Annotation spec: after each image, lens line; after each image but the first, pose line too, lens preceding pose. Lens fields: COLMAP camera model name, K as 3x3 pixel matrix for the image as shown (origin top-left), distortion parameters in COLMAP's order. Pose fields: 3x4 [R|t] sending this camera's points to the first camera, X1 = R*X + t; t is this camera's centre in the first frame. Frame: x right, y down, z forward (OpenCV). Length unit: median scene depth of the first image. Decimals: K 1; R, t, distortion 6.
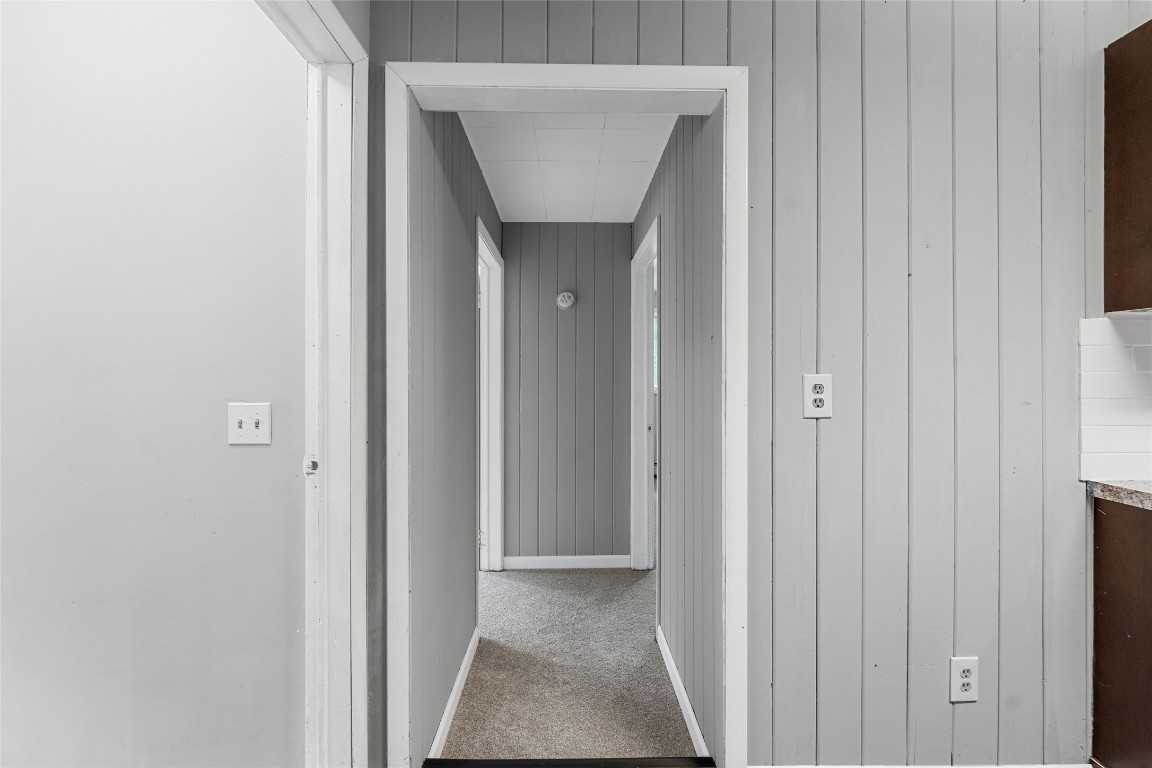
lens RADIAL K [[470.8, 0, 574.3], [0, 470.8, 379.0], [0, 0, 1]] dist [0.015287, -0.005984]
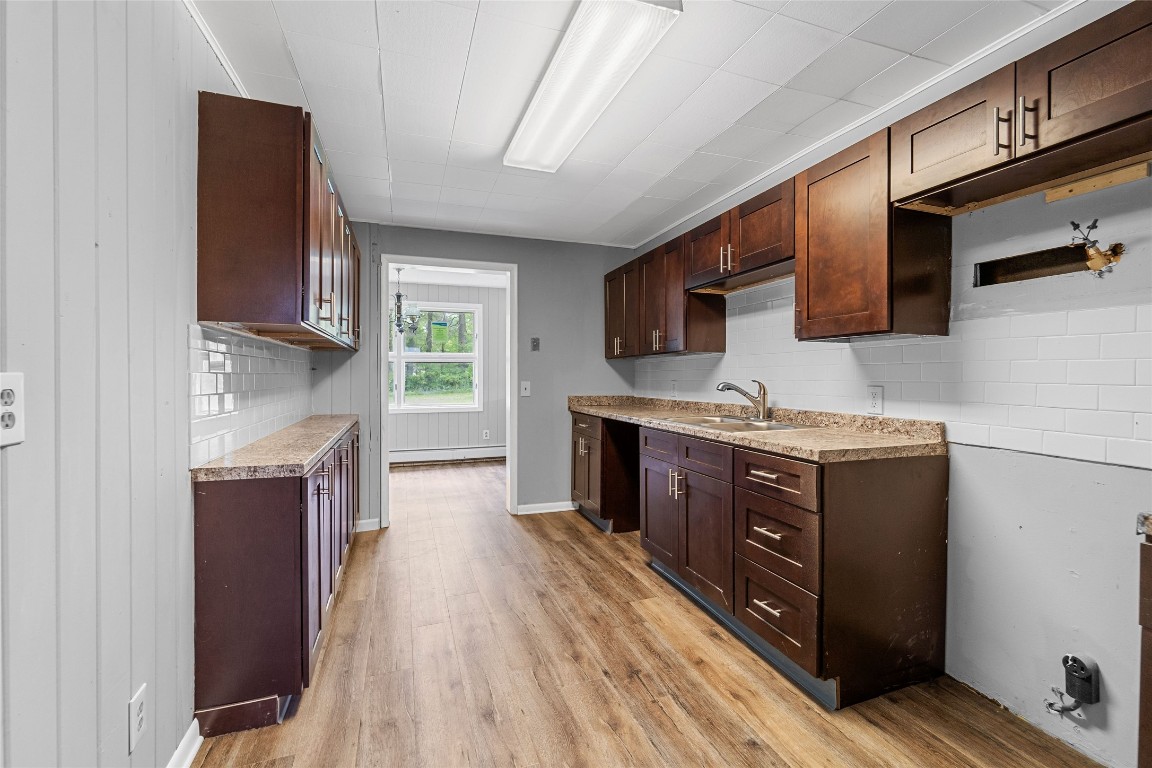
lens RADIAL K [[470.8, 0, 574.3], [0, 470.8, 379.0], [0, 0, 1]] dist [0.015287, -0.005984]
pose [[-0.314243, -0.005237, 0.949328, -0.273765], [0.000602, 0.999983, 0.005716, -0.004743], [-0.949342, 0.002368, -0.314235, 0.502217]]
